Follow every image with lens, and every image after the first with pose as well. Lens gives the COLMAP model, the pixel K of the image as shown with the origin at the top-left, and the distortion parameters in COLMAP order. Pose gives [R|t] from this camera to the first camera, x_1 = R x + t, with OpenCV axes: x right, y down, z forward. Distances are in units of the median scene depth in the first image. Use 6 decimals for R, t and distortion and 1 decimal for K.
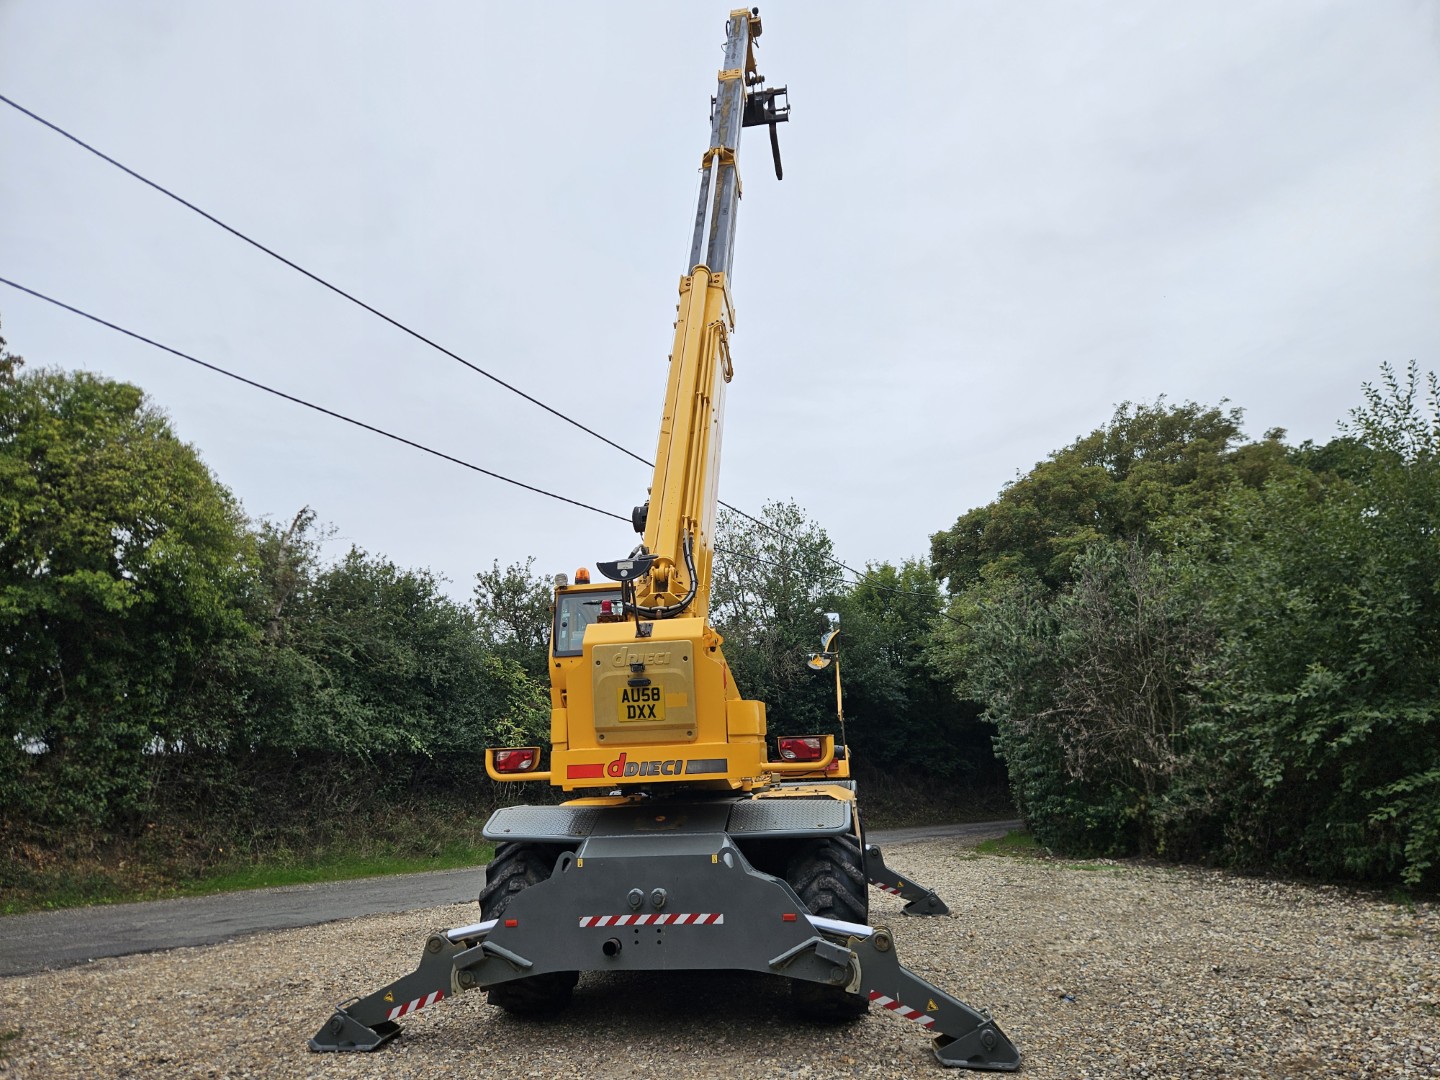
lens RADIAL K [[890.5, 0, 711.0], [0, 890.5, 569.3], [0, 0, 1]] dist [0.026215, -0.001232]
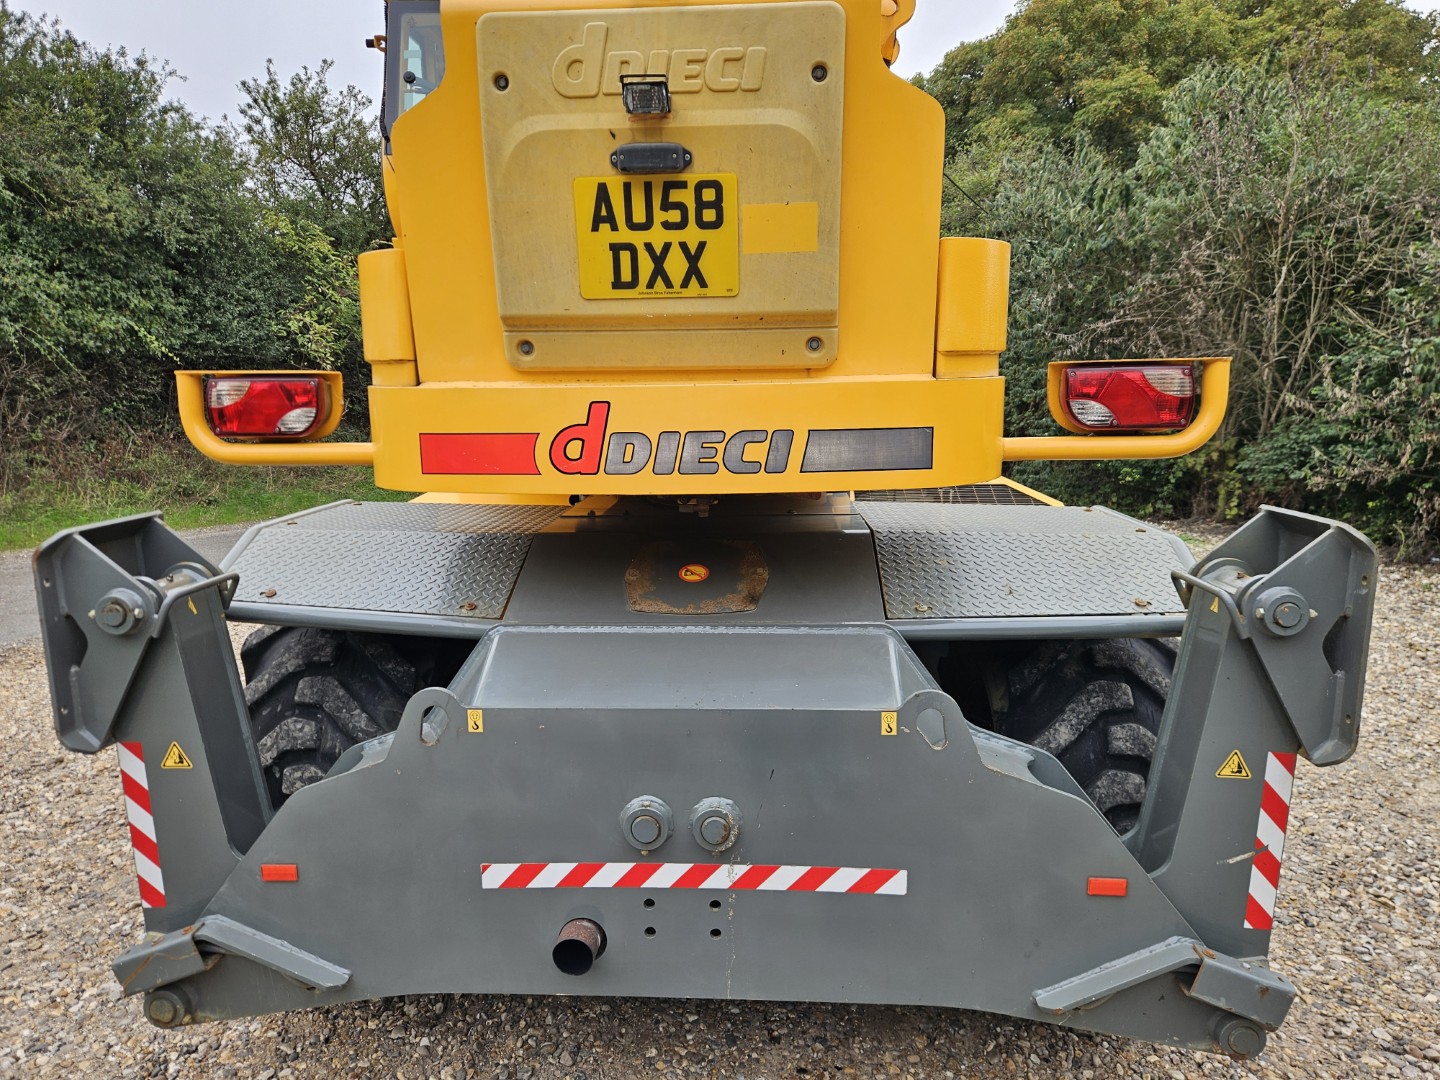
lens RADIAL K [[951.3, 0, 715.1], [0, 951.3, 546.1], [0, 0, 1]] dist [0.082938, -0.076784]
pose [[0.988967, -0.003667, 0.148092, -0.105665], [-0.052521, 0.926074, 0.373670, 0.124002], [-0.138514, -0.377325, 0.915663, 0.658054]]
